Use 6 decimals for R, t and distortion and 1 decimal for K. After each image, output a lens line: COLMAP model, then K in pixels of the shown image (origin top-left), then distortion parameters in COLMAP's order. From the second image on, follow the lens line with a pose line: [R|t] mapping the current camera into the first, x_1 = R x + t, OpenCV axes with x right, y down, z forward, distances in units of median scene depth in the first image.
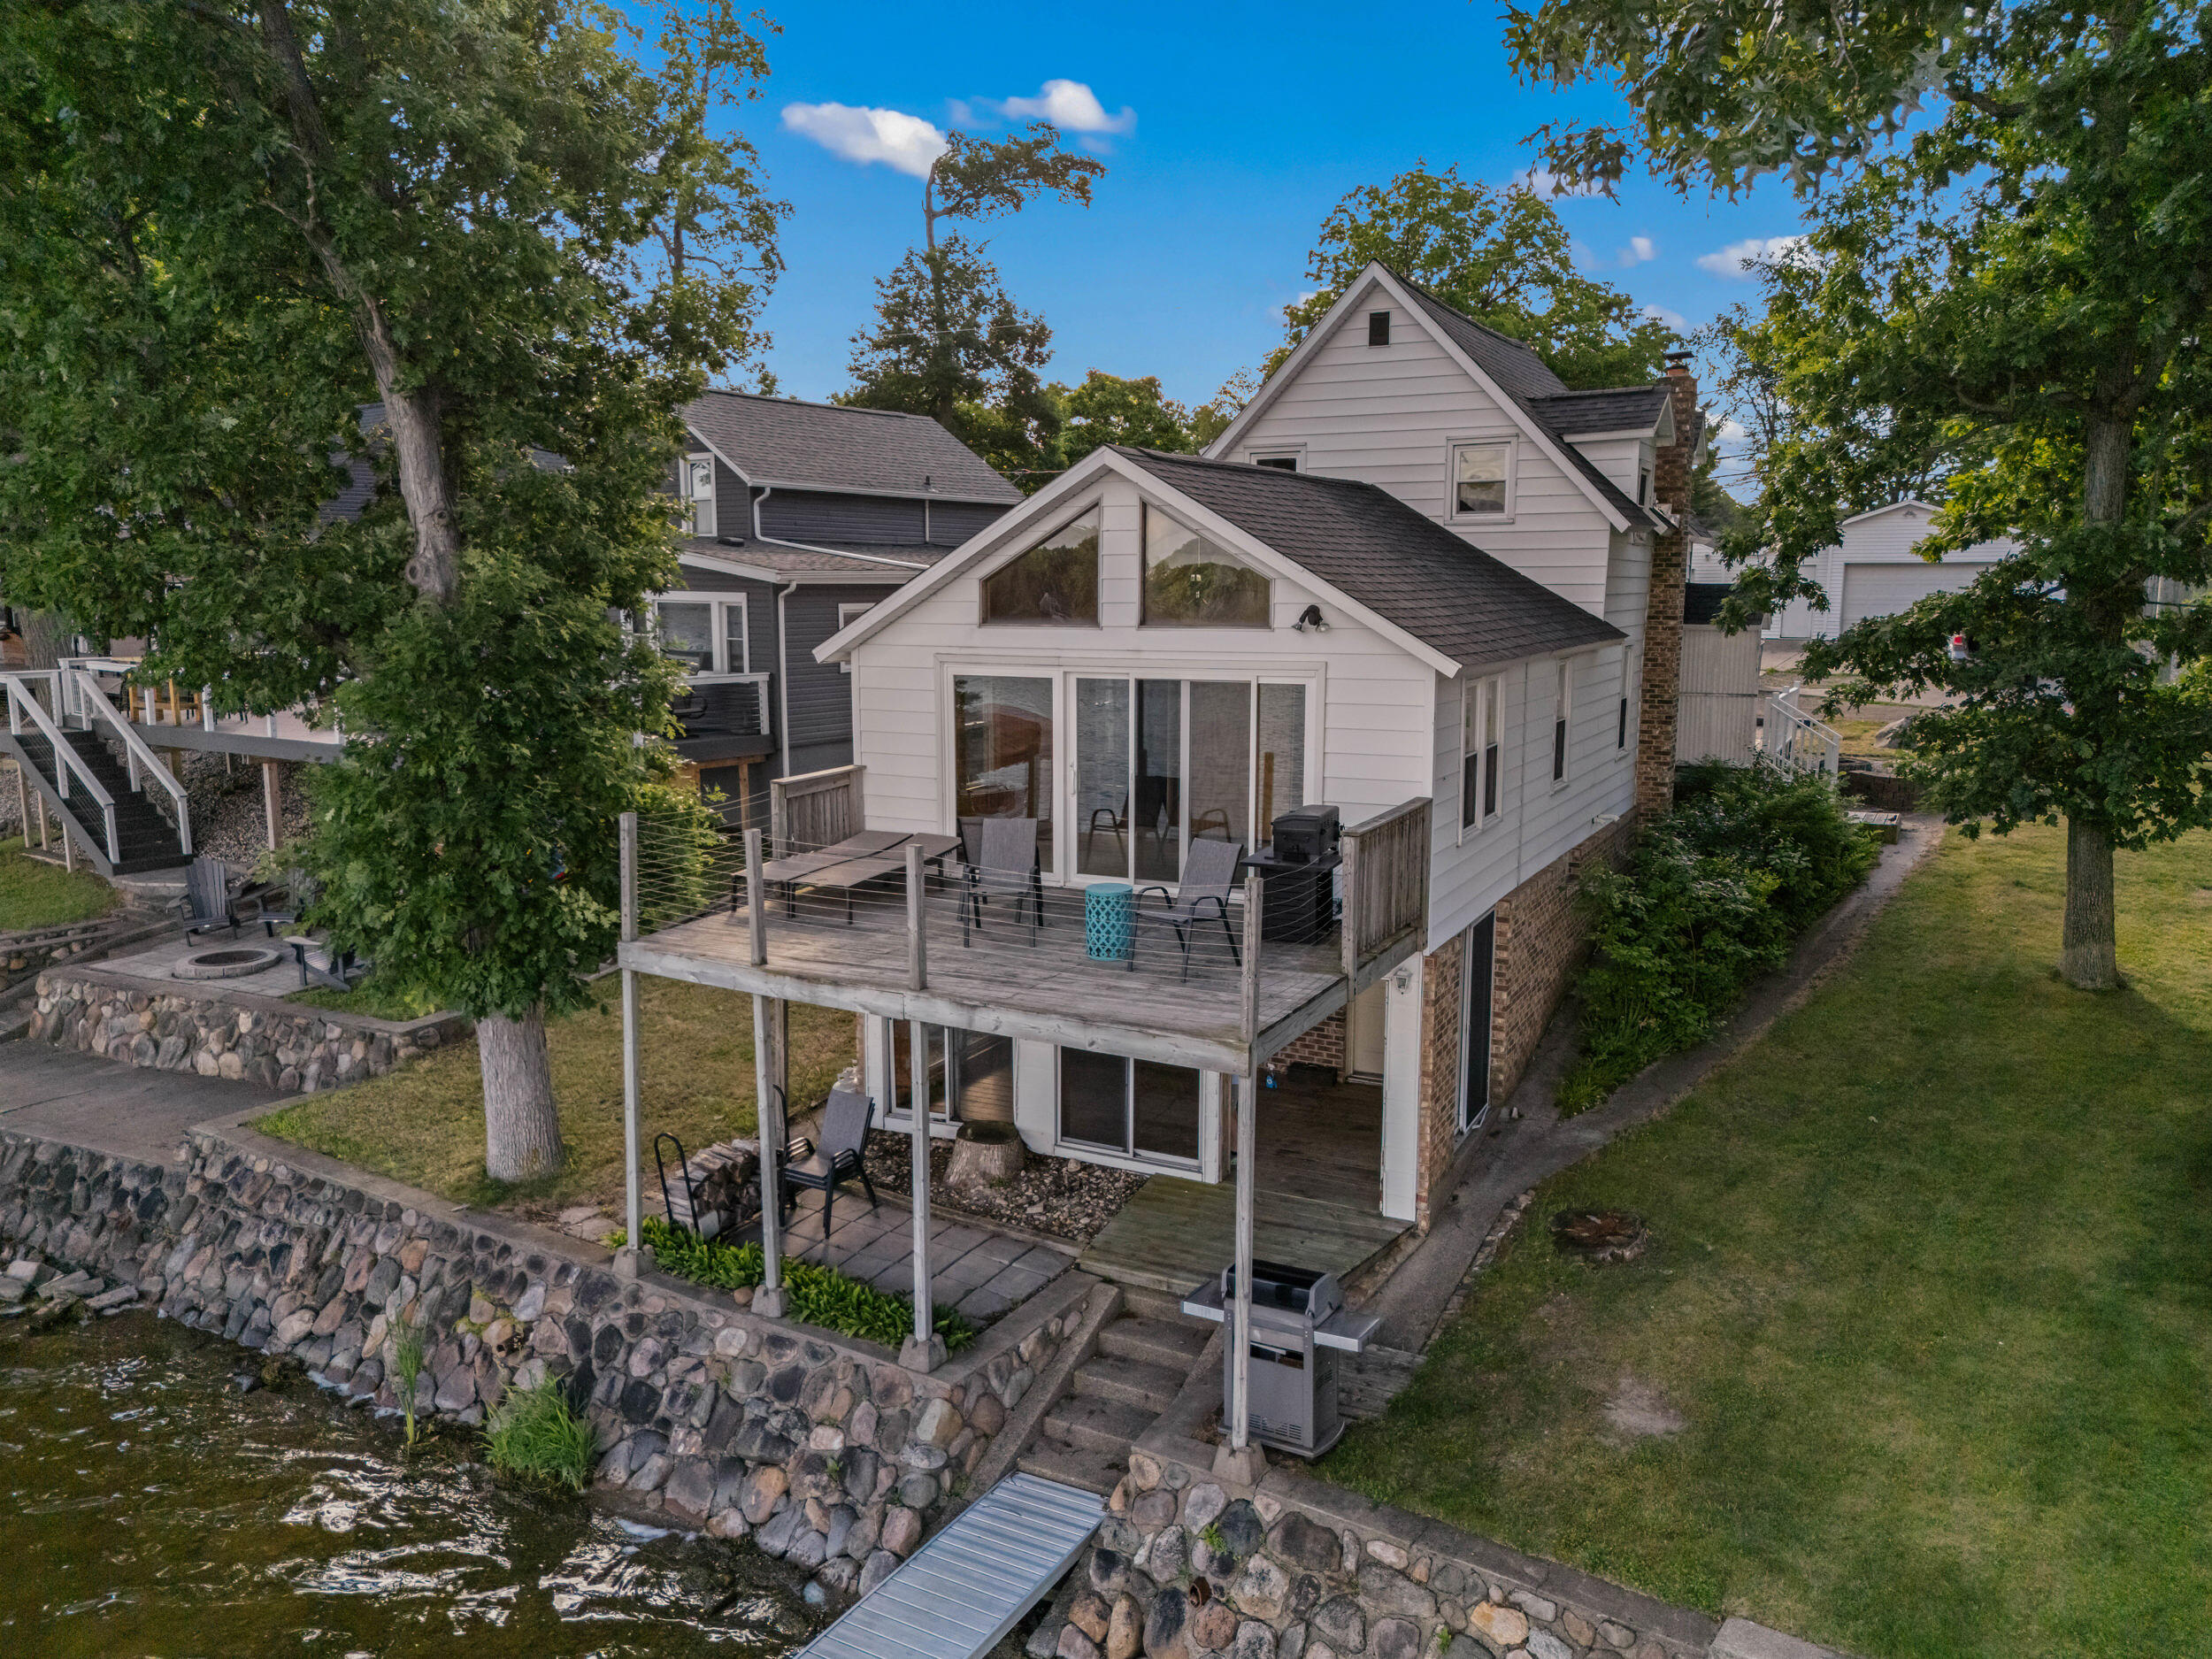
lens RADIAL K [[1636.6, 0, 1106.0], [0, 1636.6, 829.5], [0, 0, 1]] dist [0.057356, -0.053976]
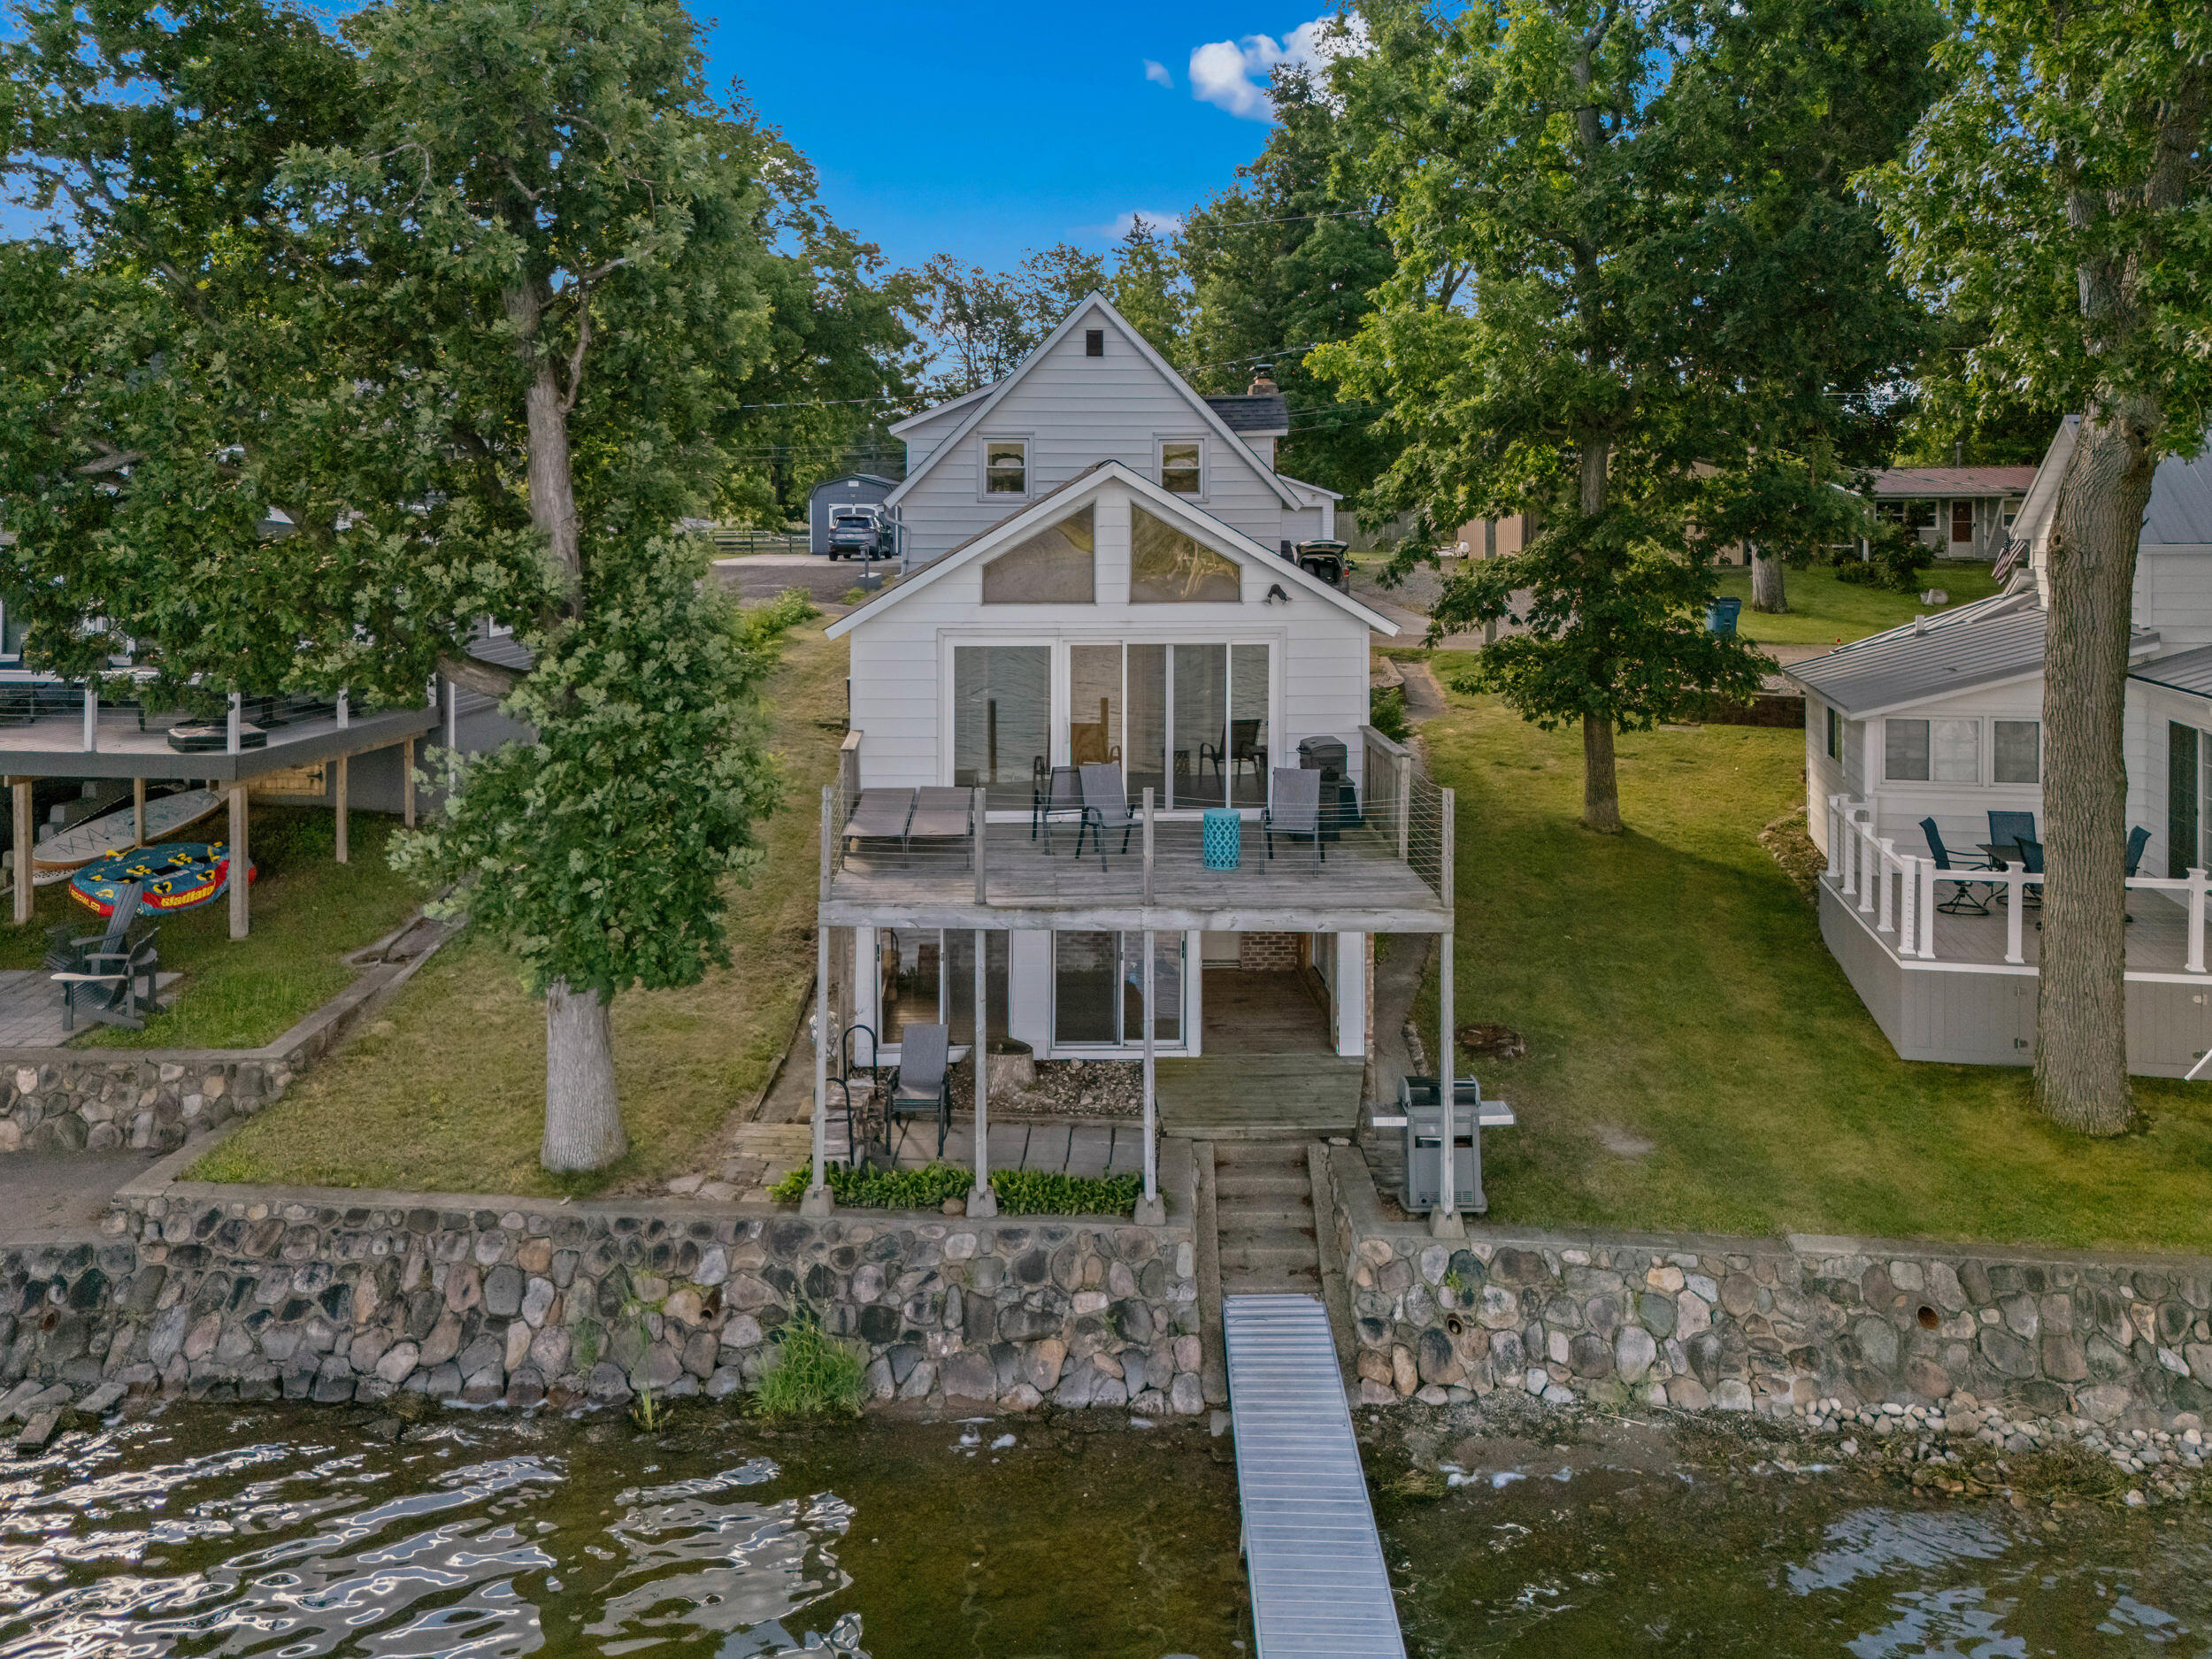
lens RADIAL K [[1743.3, 0, 1111.1], [0, 1743.3, 494.9], [0, 0, 1]] dist [0.026969, -0.007392]
pose [[0.871324, -0.000295, 0.490709, -0.638612], [0.073137, 0.988908, -0.129272, -0.034109], [-0.485228, 0.148527, 0.861681, -0.149236]]
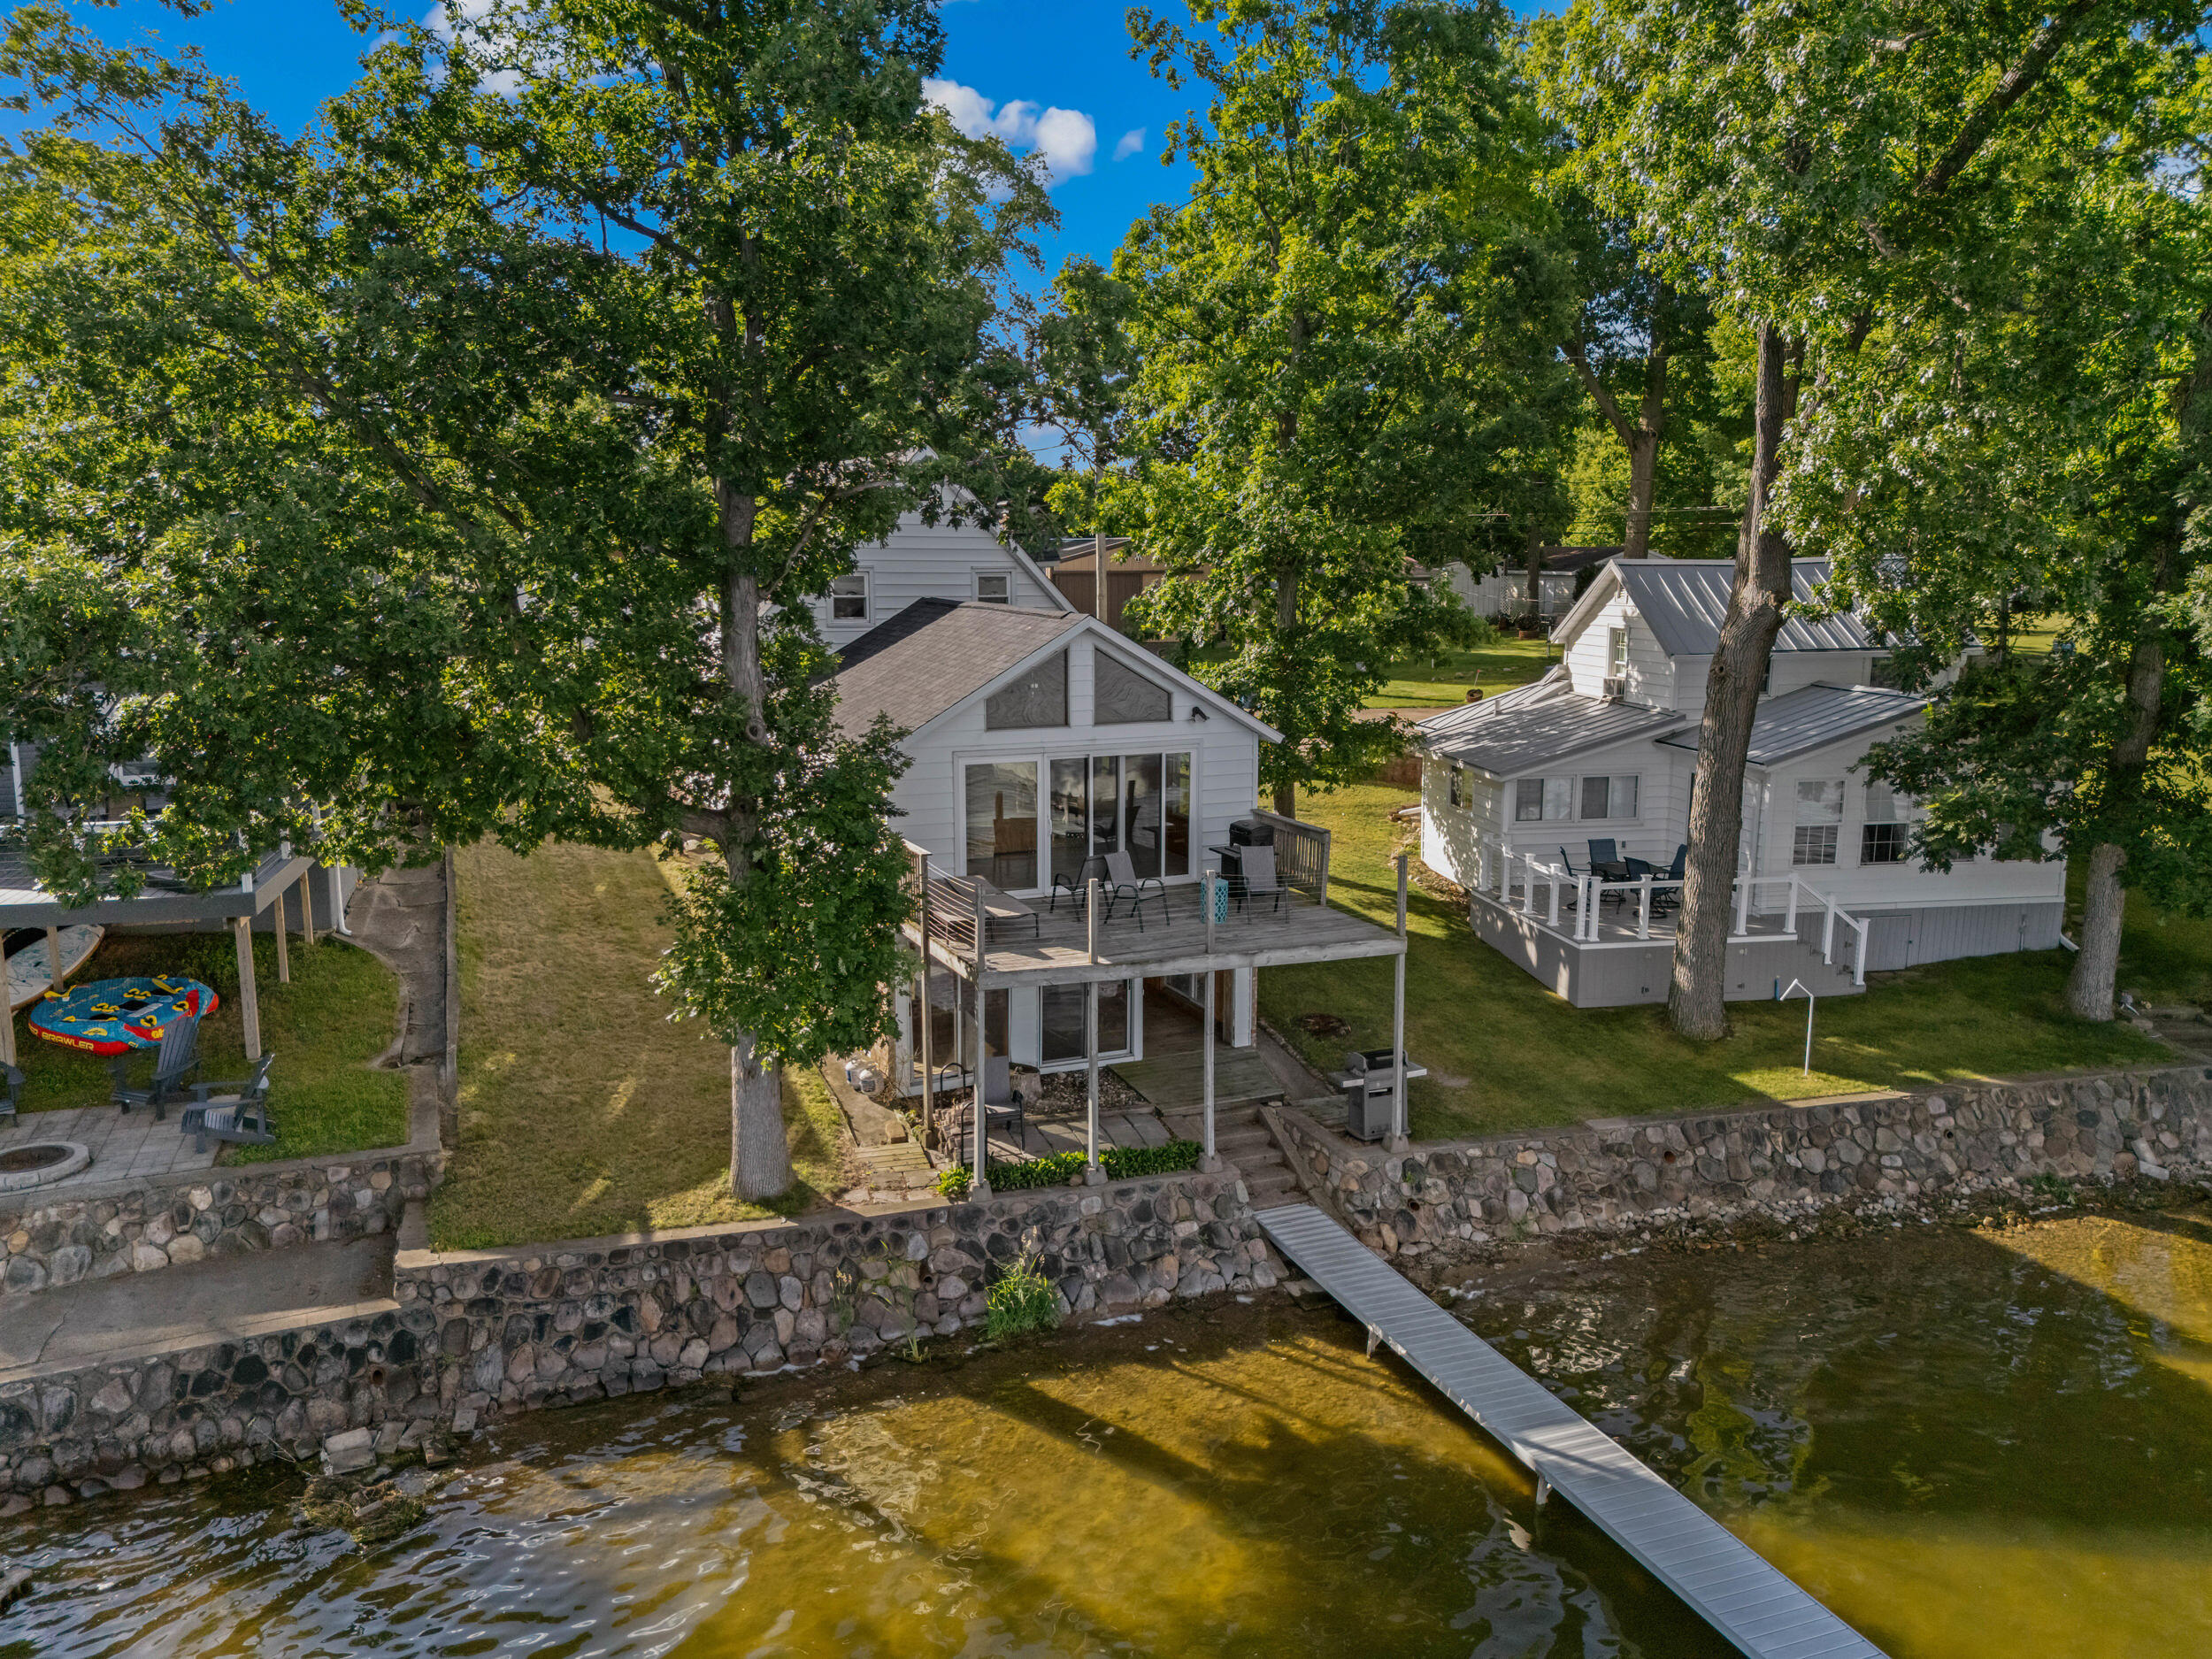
lens RADIAL K [[1636.6, 0, 1106.0], [0, 1636.6, 829.5], [0, 0, 1]] dist [0.057356, -0.053976]
pose [[0.626032, -0.129149, 0.769028, -1.199769], [0.115900, 0.990647, 0.072018, -0.135242], [-0.771136, 0.044045, 0.635145, -0.015717]]
